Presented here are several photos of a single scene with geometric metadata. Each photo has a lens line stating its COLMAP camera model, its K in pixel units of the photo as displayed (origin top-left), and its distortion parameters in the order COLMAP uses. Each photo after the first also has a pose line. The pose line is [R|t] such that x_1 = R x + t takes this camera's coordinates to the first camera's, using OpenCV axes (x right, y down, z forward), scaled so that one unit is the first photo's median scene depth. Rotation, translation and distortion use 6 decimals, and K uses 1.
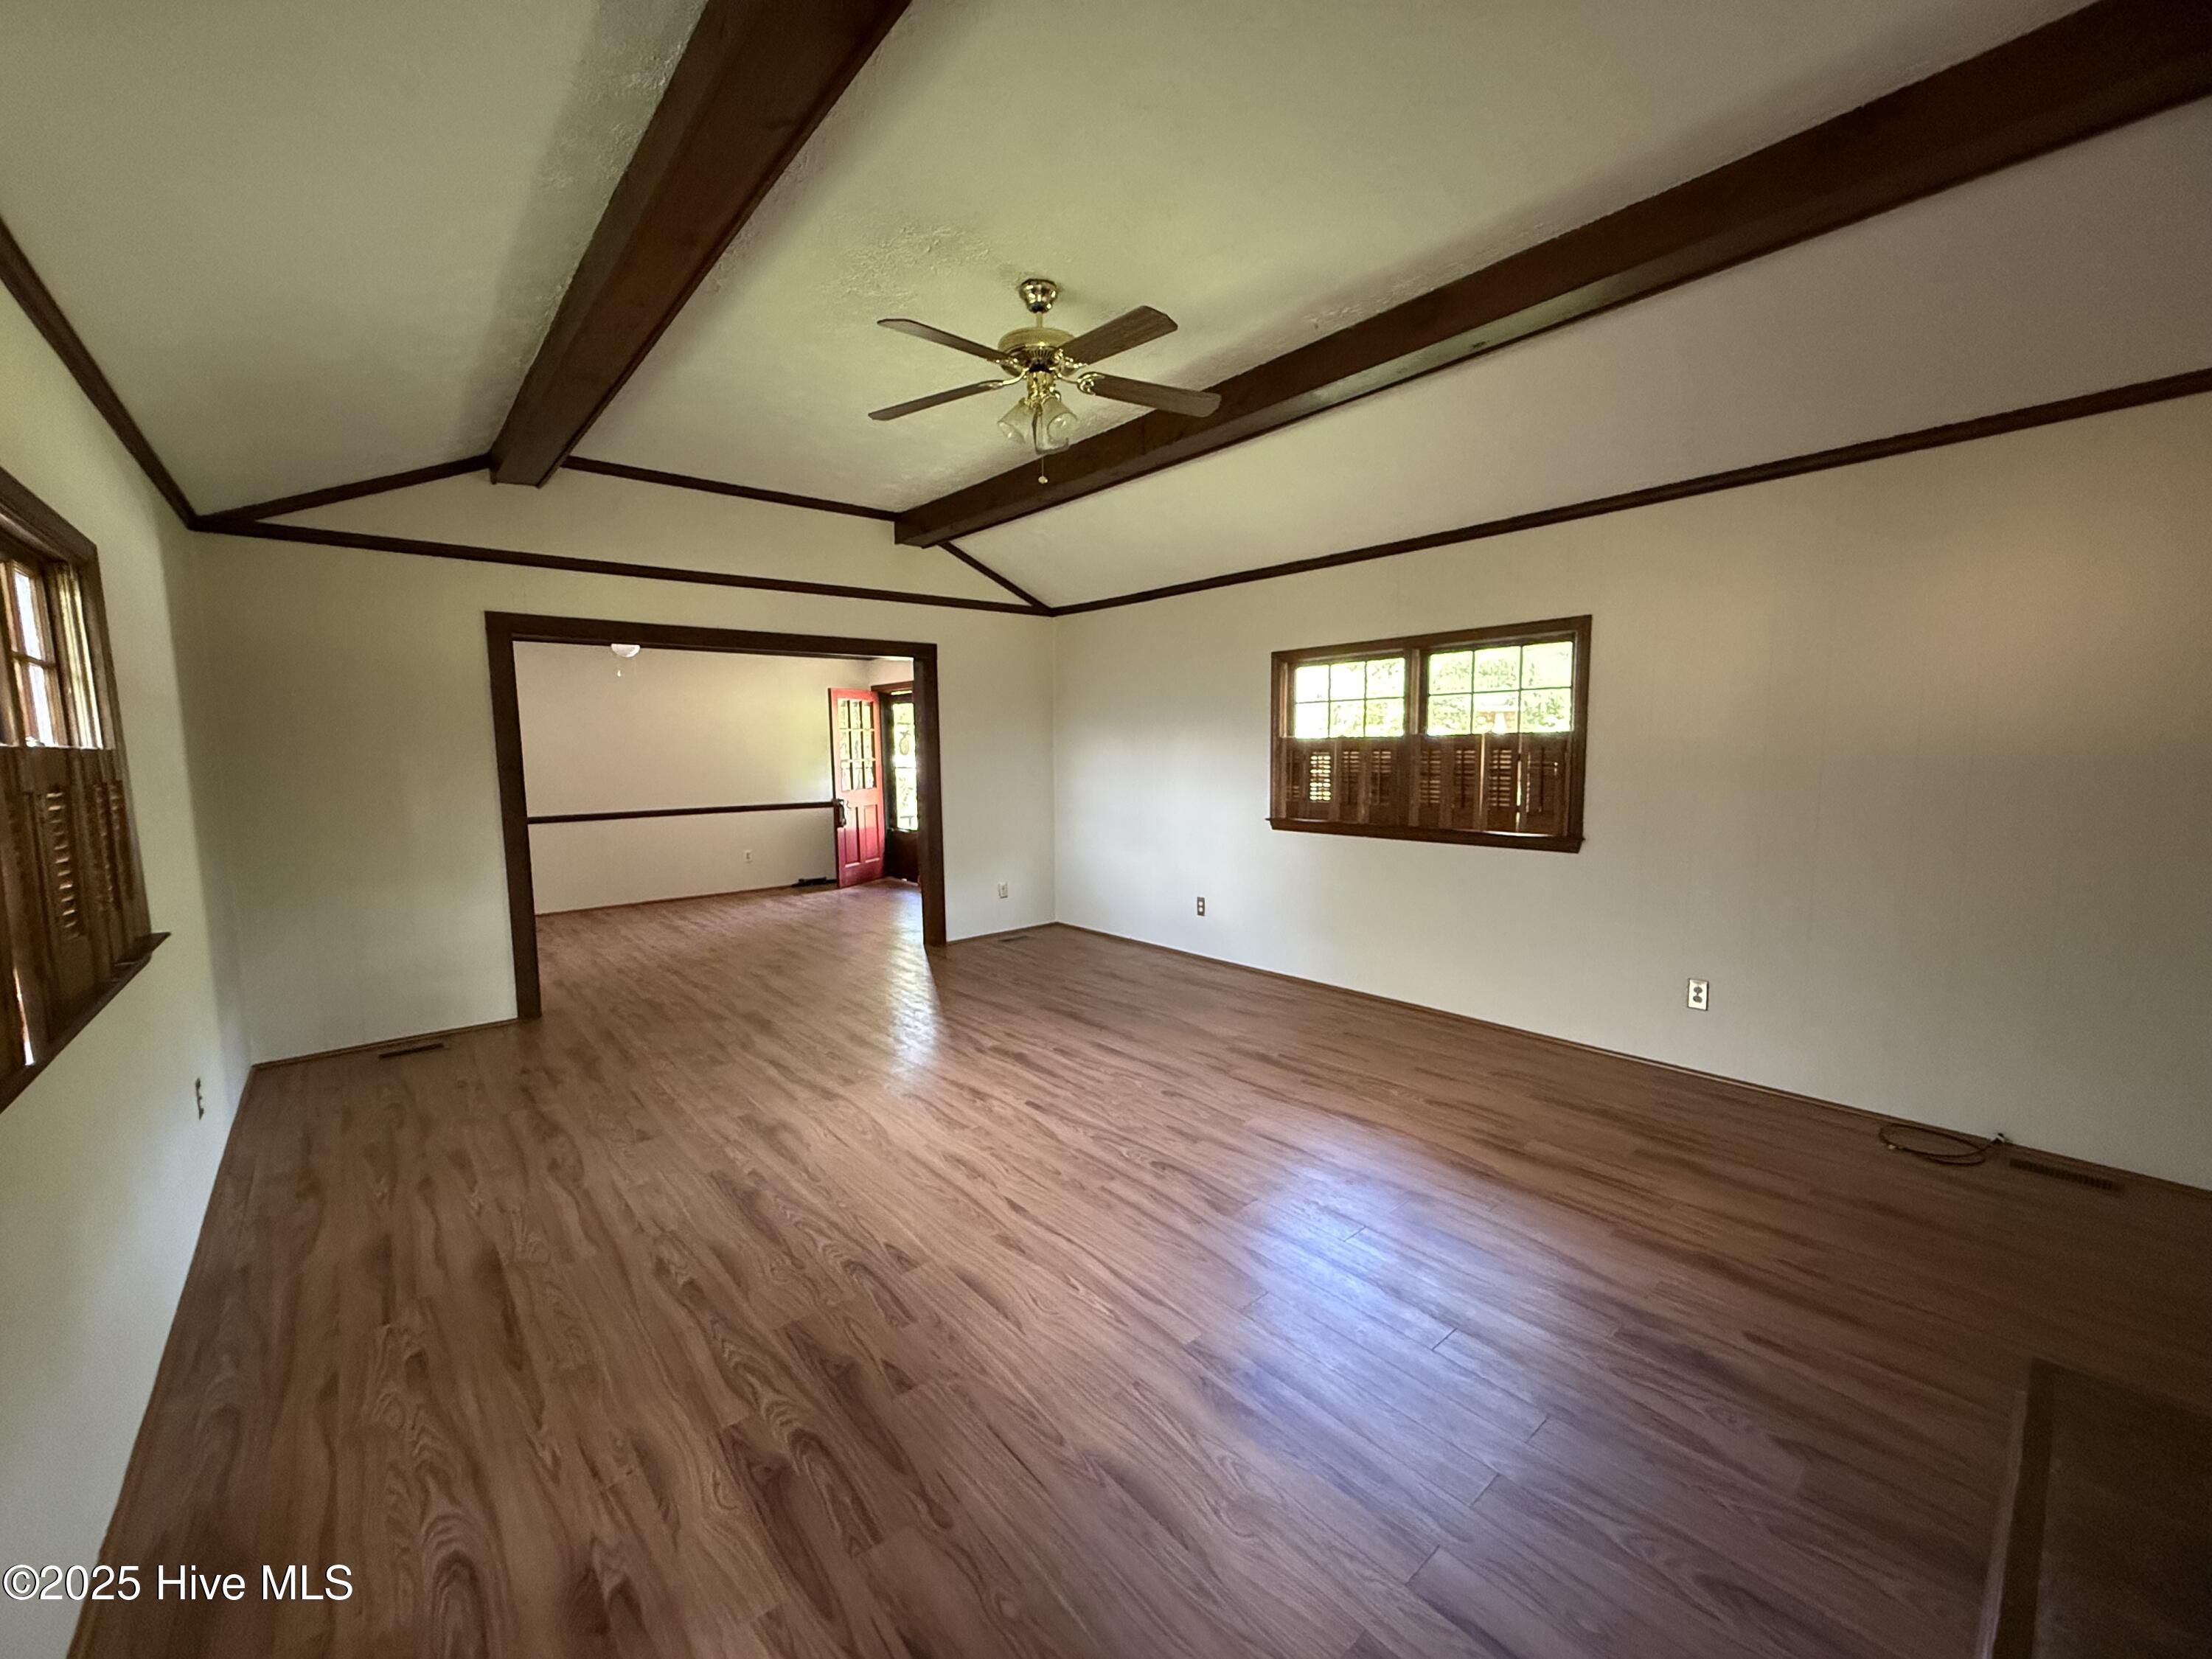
lens RADIAL K [[888.2, 0, 1106.0], [0, 888.2, 829.5], [0, 0, 1]] dist [-0.001394, -0.000039]
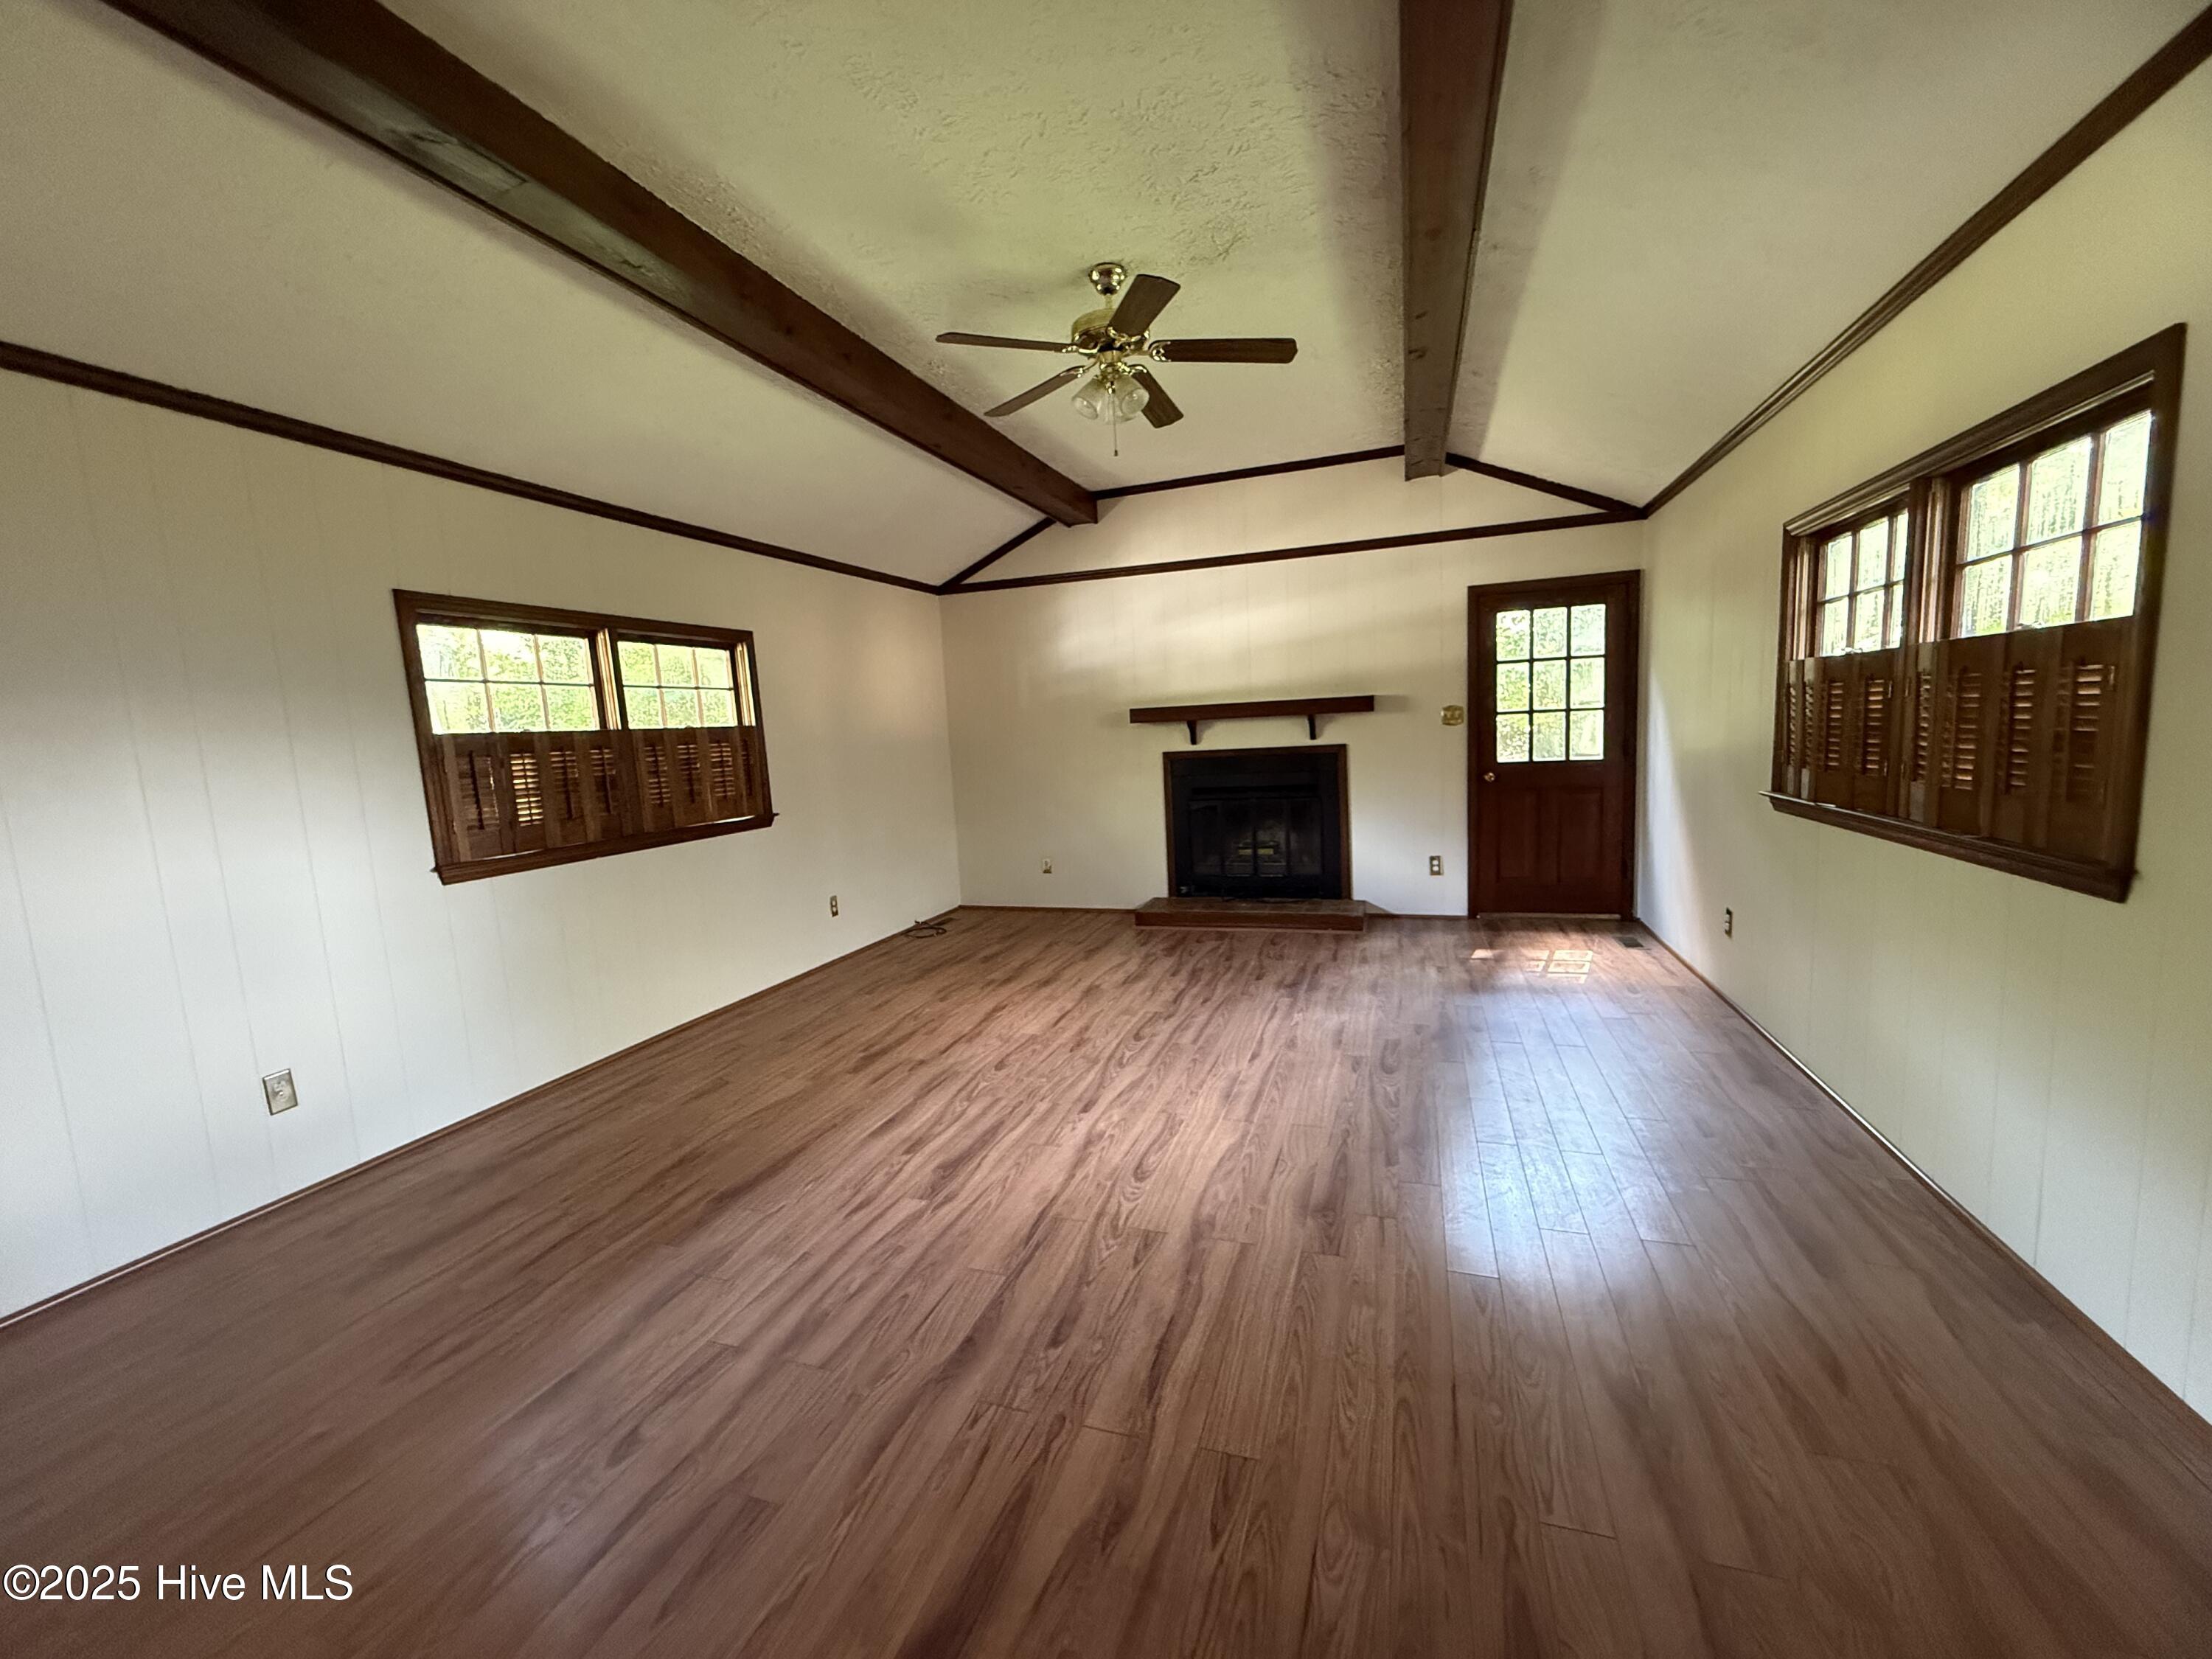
lens RADIAL K [[888.2, 0, 1106.0], [0, 888.2, 829.5], [0, 0, 1]] dist [-0.001394, -0.000039]
pose [[-0.510973, -0.055967, 0.857773, -0.751807], [0.142416, 0.978576, 0.148686, -0.084408], [-0.847717, 0.198135, -0.492056, 1.218326]]
